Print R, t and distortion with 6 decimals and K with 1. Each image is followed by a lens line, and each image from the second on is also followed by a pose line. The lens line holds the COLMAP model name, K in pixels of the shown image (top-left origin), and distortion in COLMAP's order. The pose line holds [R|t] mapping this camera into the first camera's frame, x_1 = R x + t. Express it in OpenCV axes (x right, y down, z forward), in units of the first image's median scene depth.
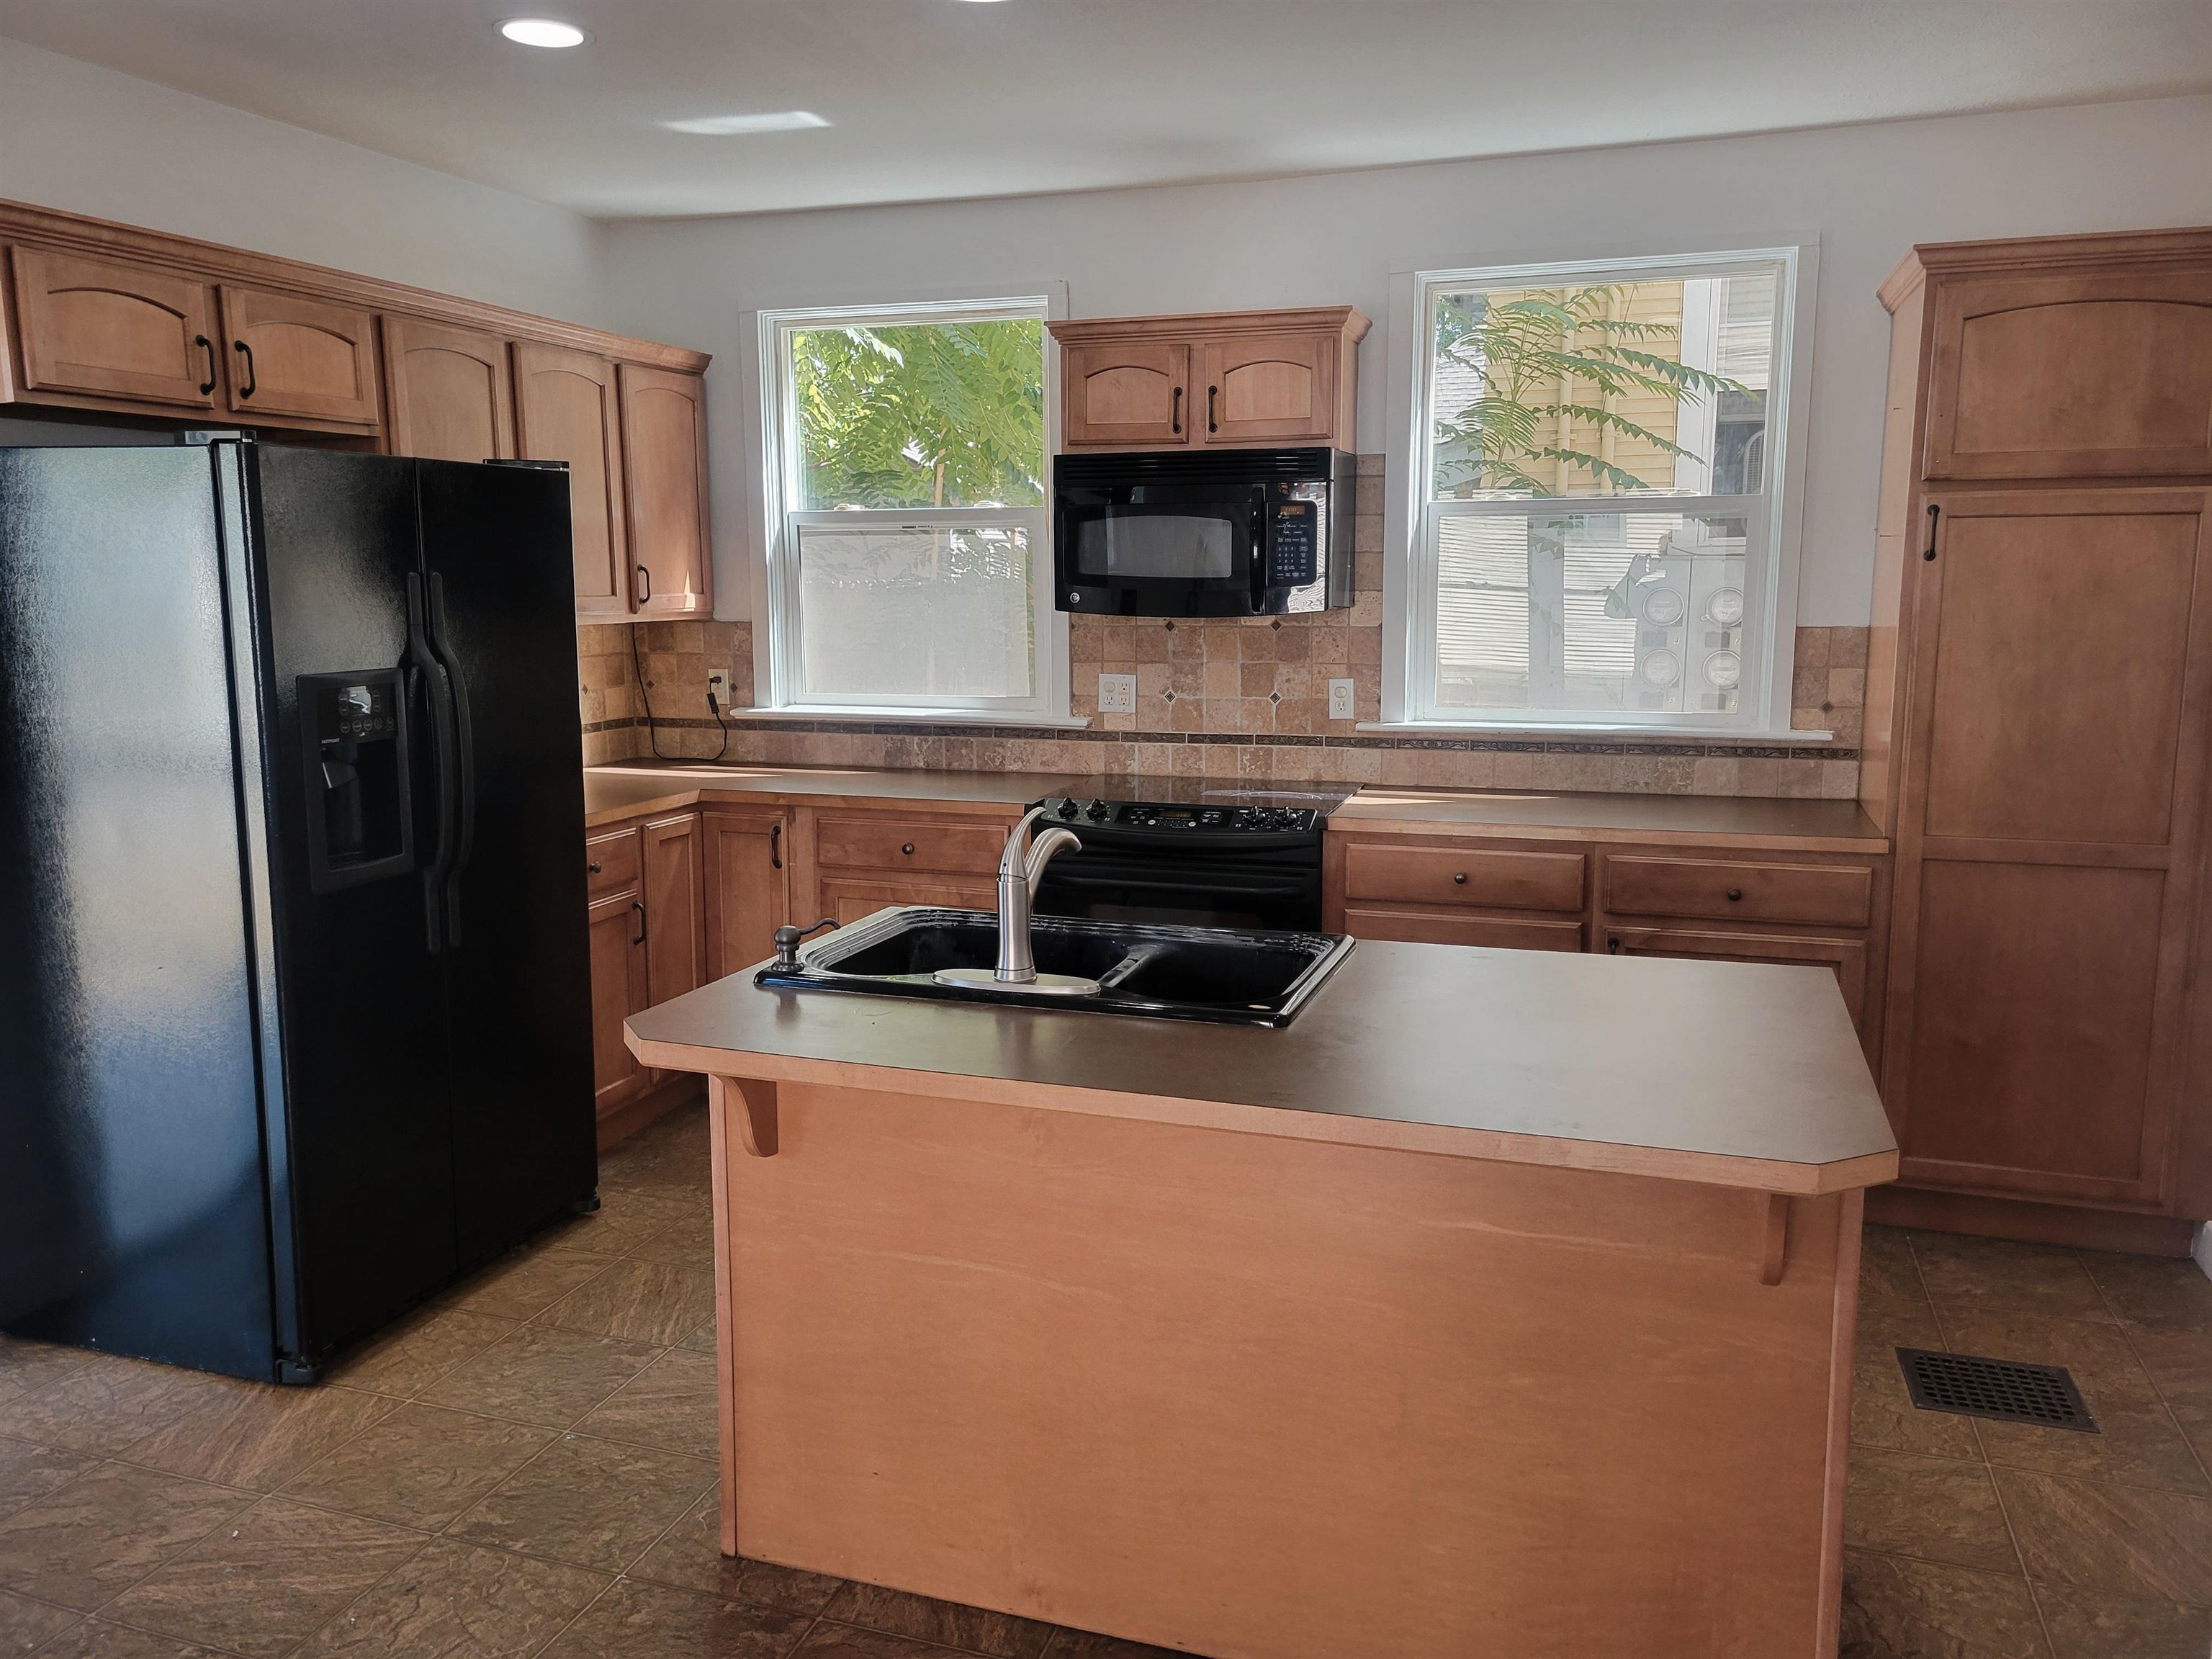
lens RADIAL K [[1669.9, 0, 1099.8], [0, 1669.9, 825.9], [0, 0, 1]] dist [0.060857, -0.051036]
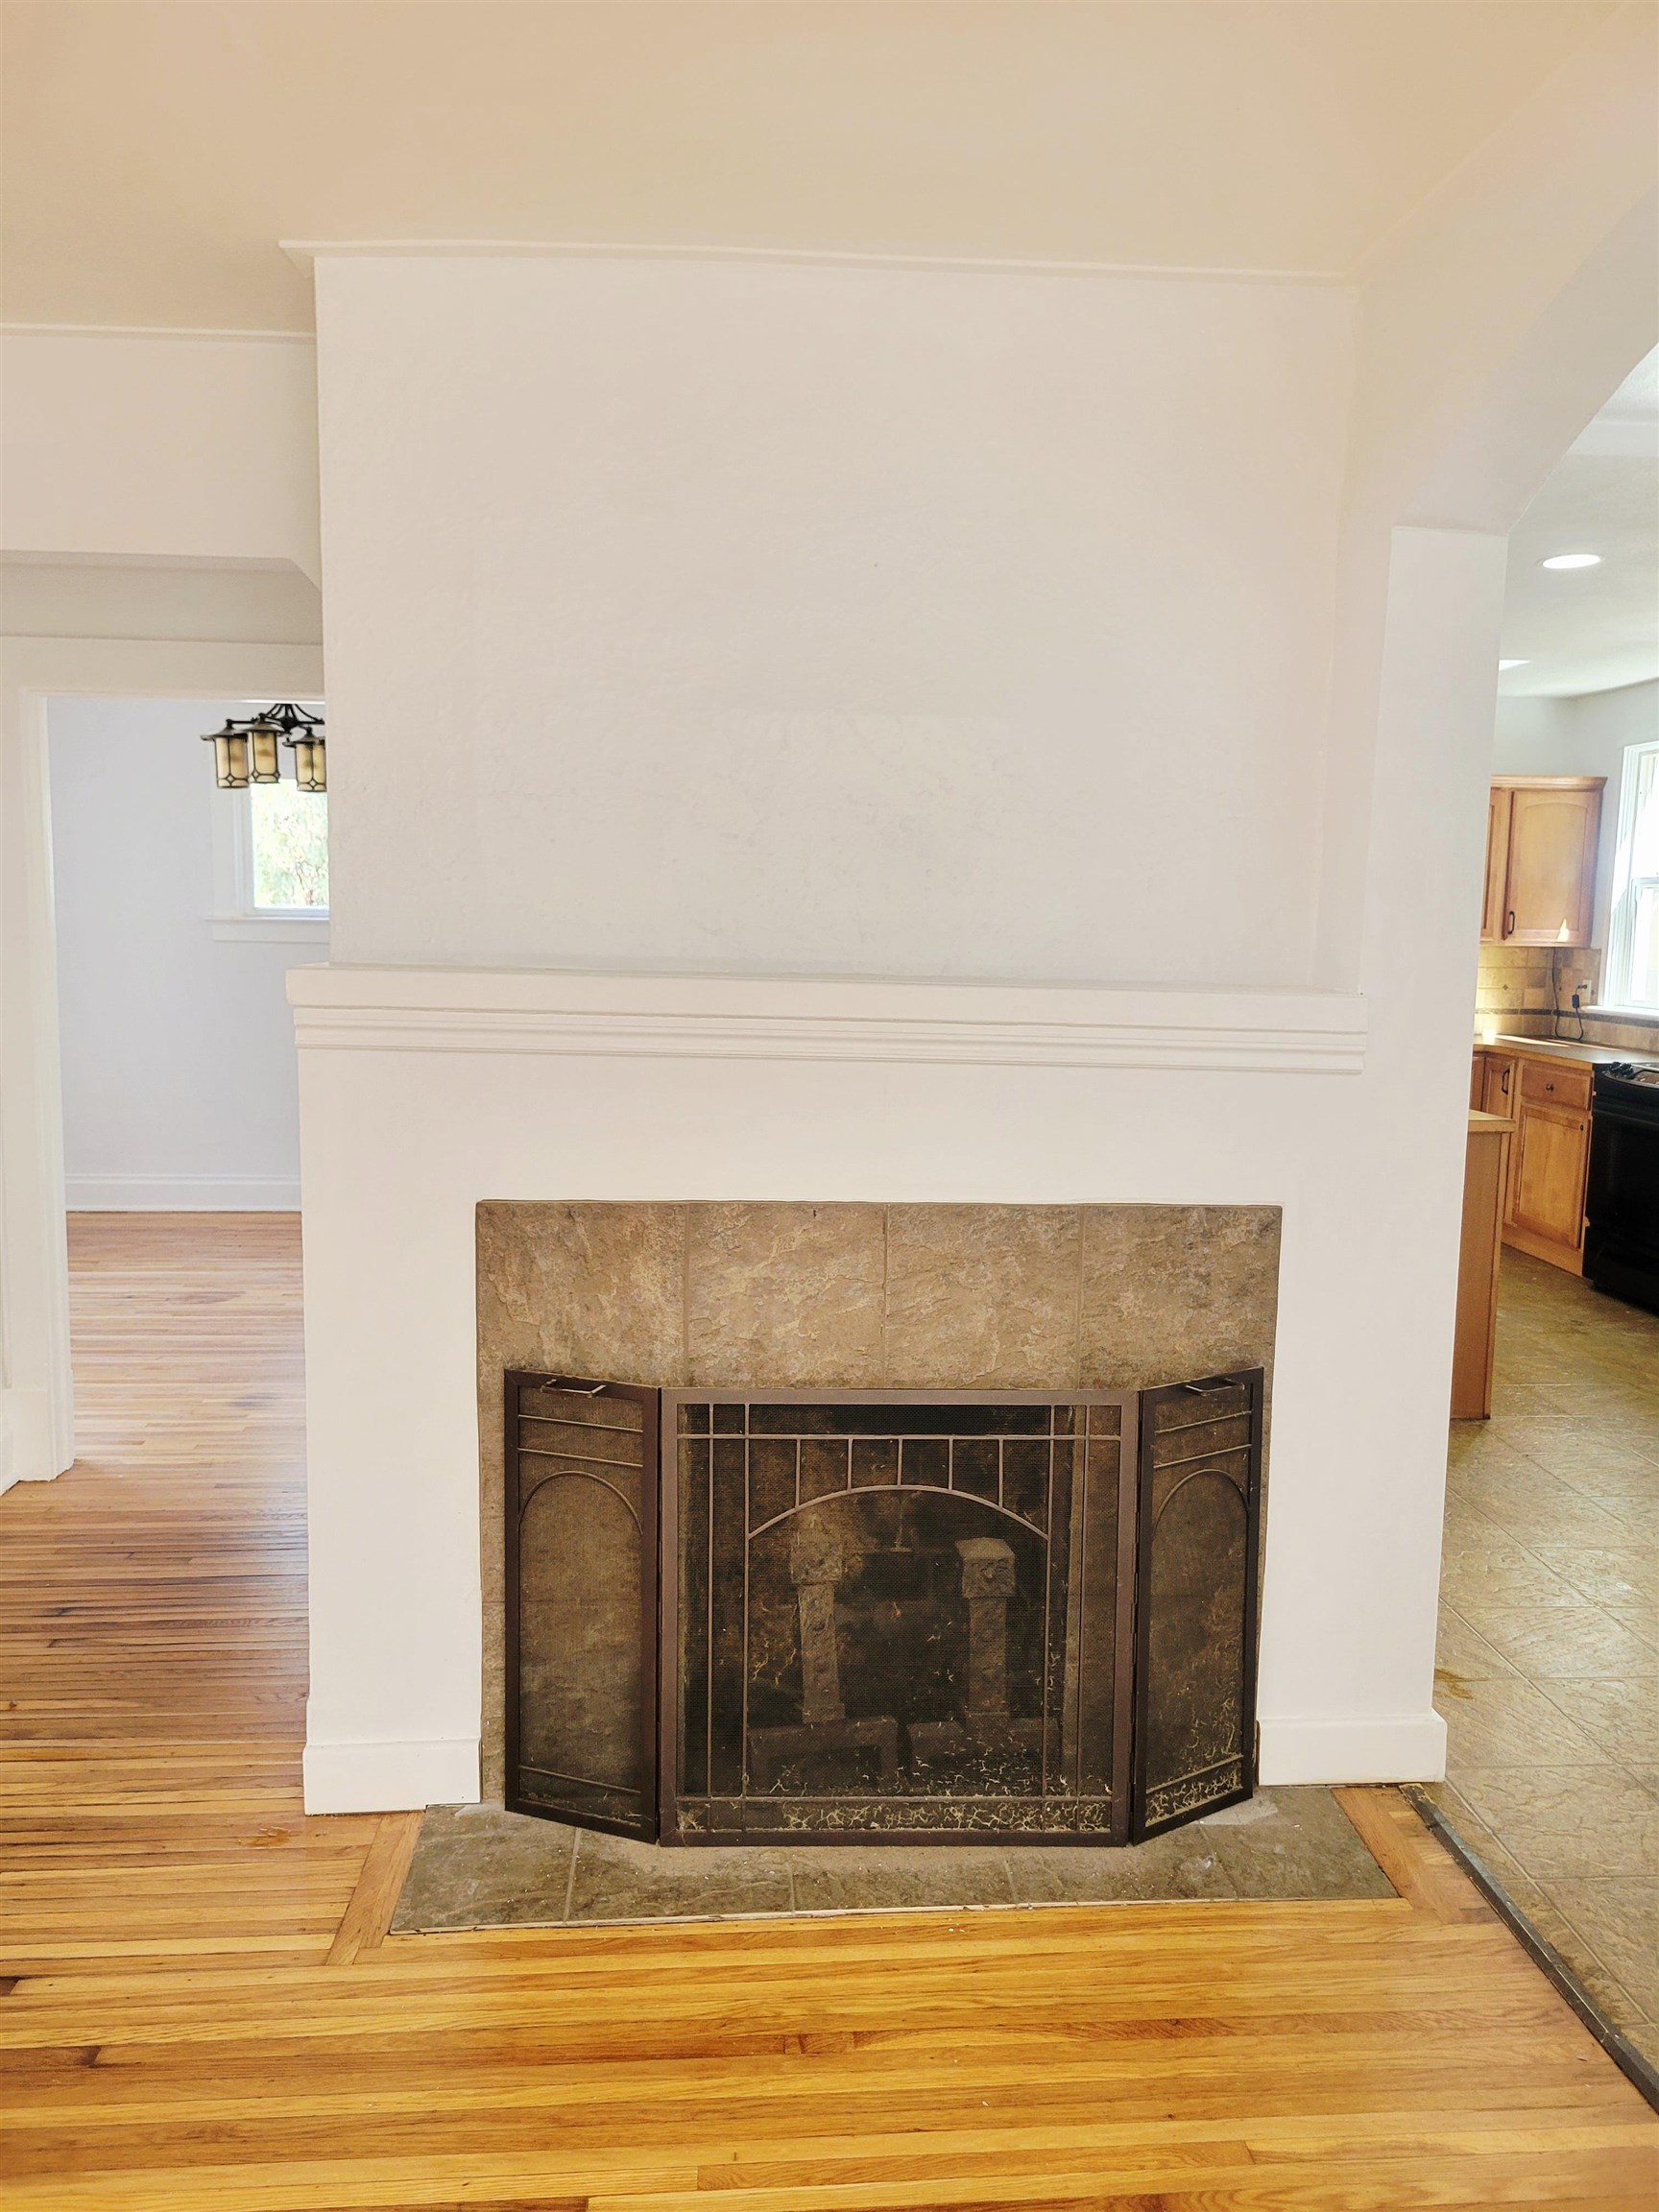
lens RADIAL K [[1669.9, 0, 828.9], [0, 1669.9, 1104.7], [0, 0, 1]] dist [0.060857, -0.051036]
pose [[0.406994, 0.120976, -0.905384, 0.995927], [-0.156000, 0.985834, 0.061600, 0.035128], [0.900011, 0.116169, 0.420101, -0.281961]]
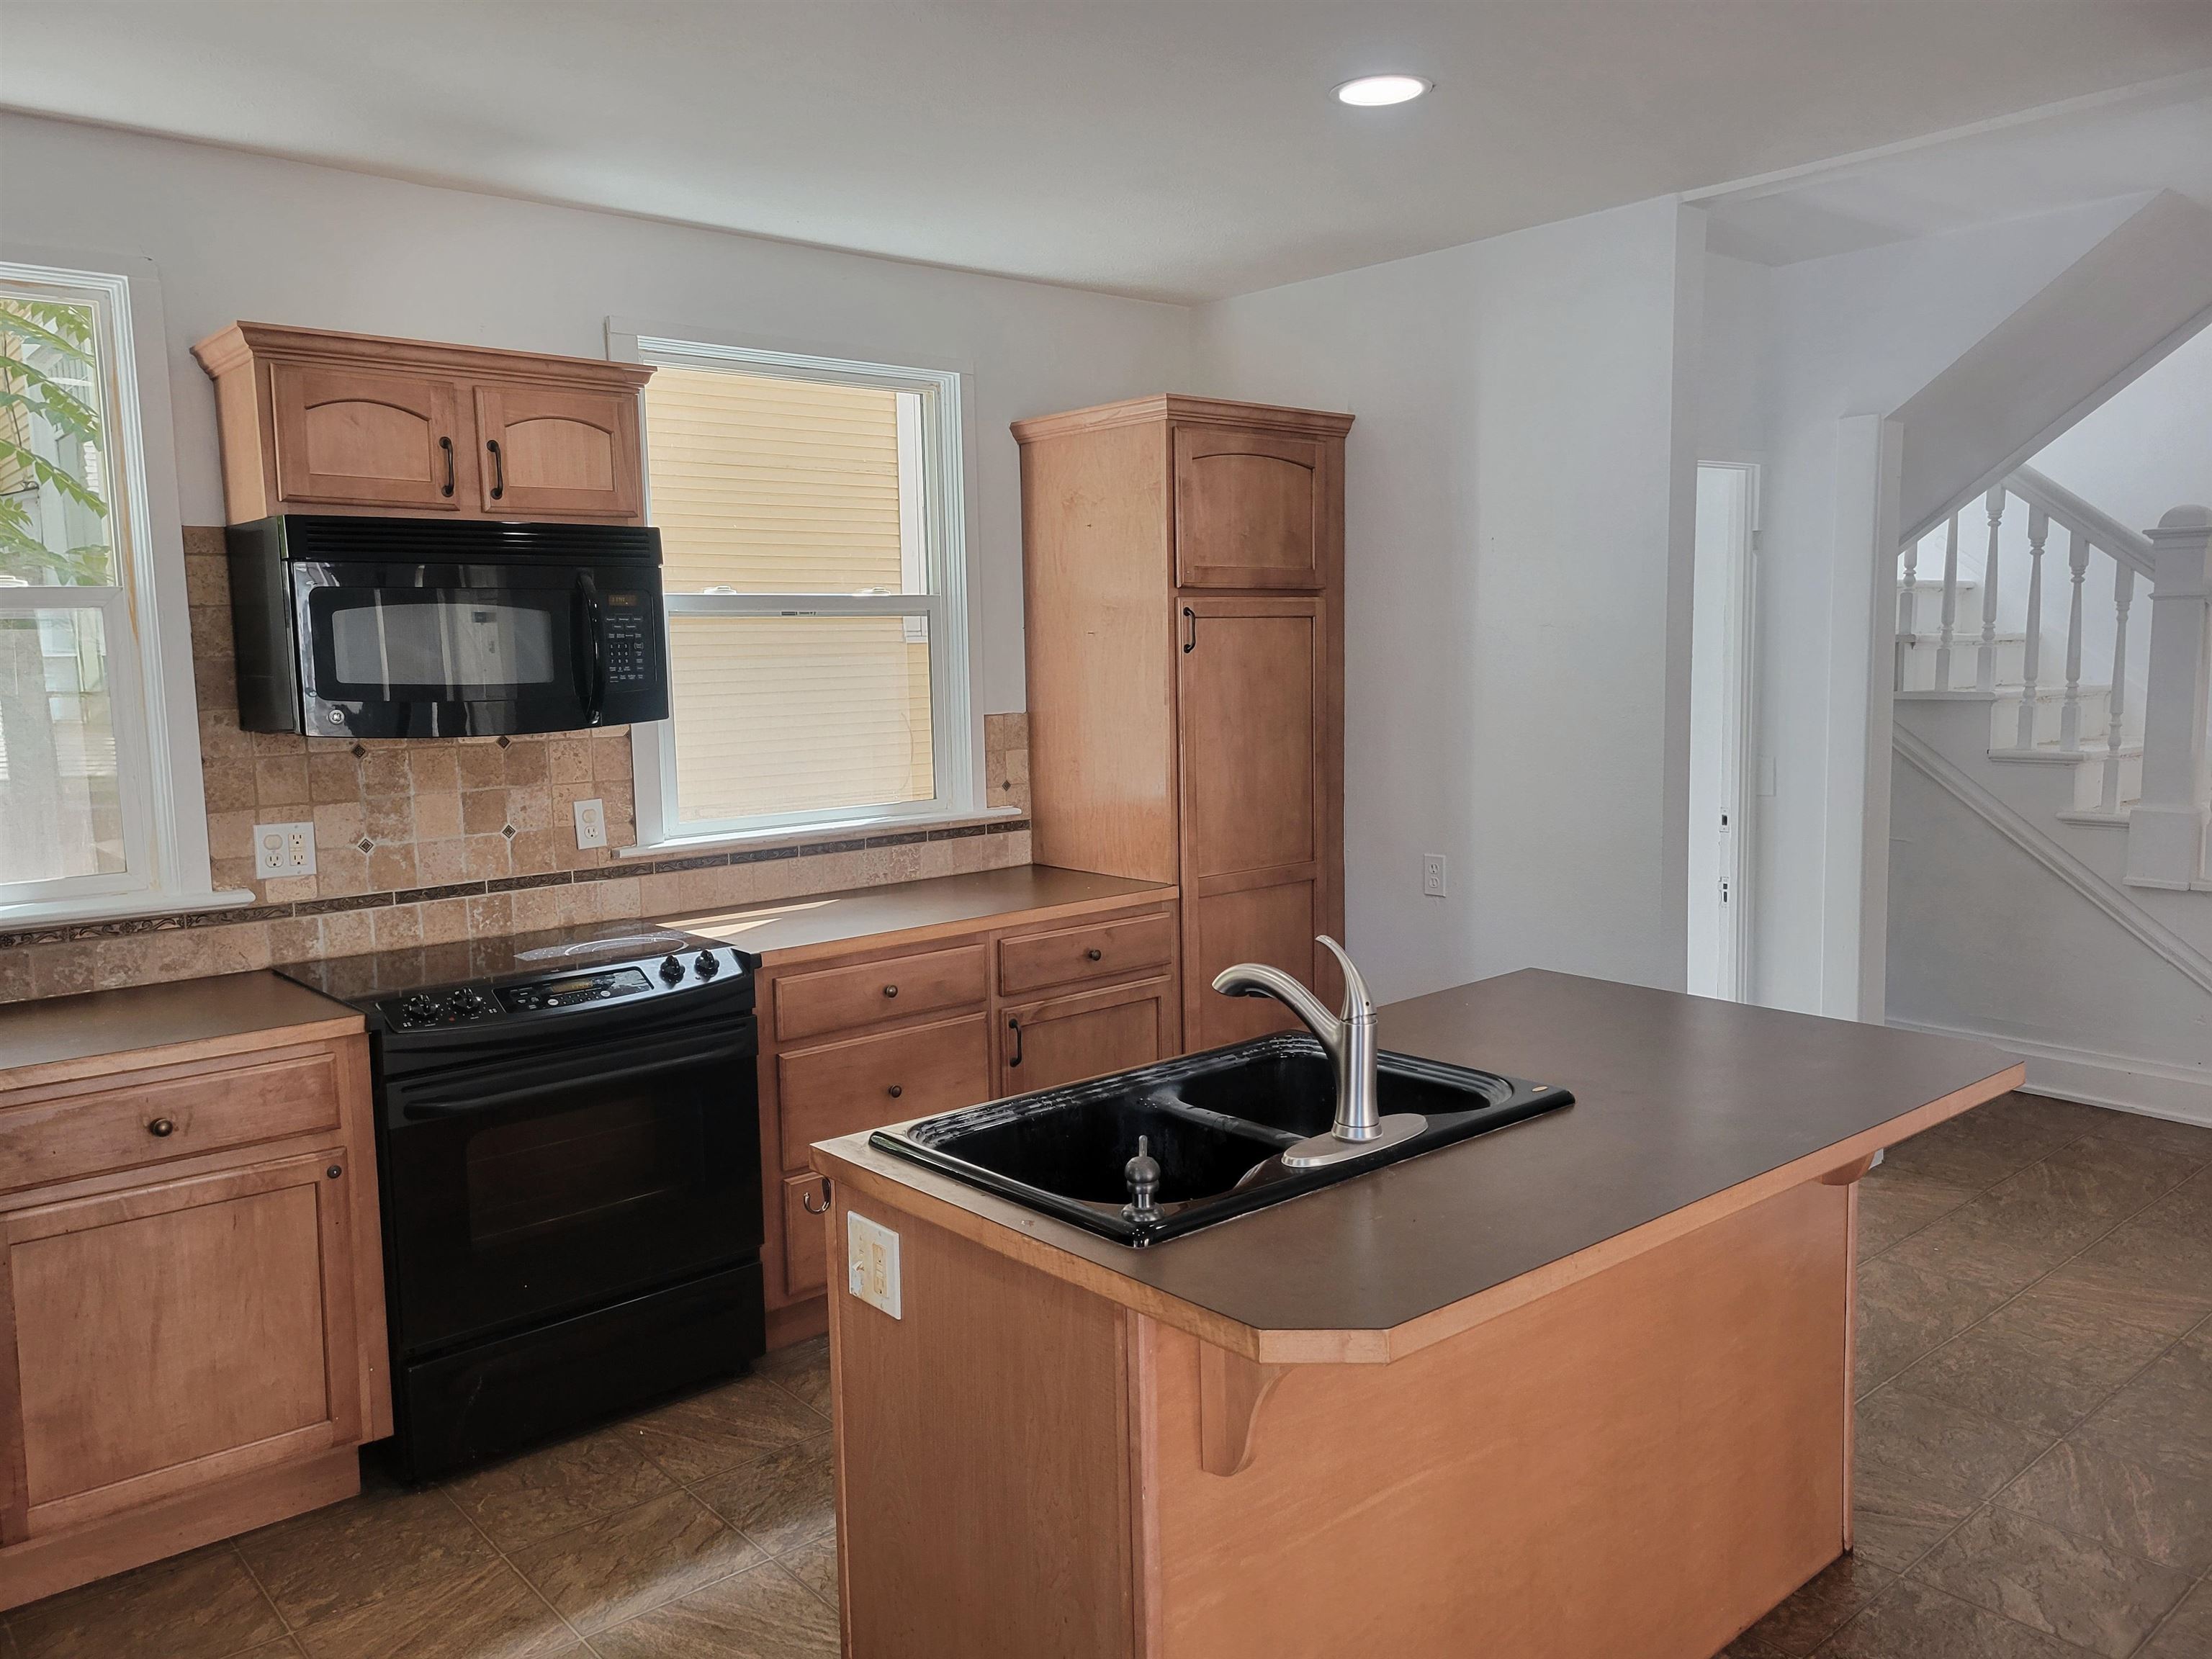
lens RADIAL K [[1669.9, 0, 1100.4], [0, 1669.9, 827.9], [0, 0, 1]] dist [0.060857, -0.051036]
pose [[0.495684, -0.100783, 0.862635, -0.450820], [0.151548, 0.988043, 0.028353, -0.058498], [-0.855179, 0.116676, 0.505031, 0.353224]]
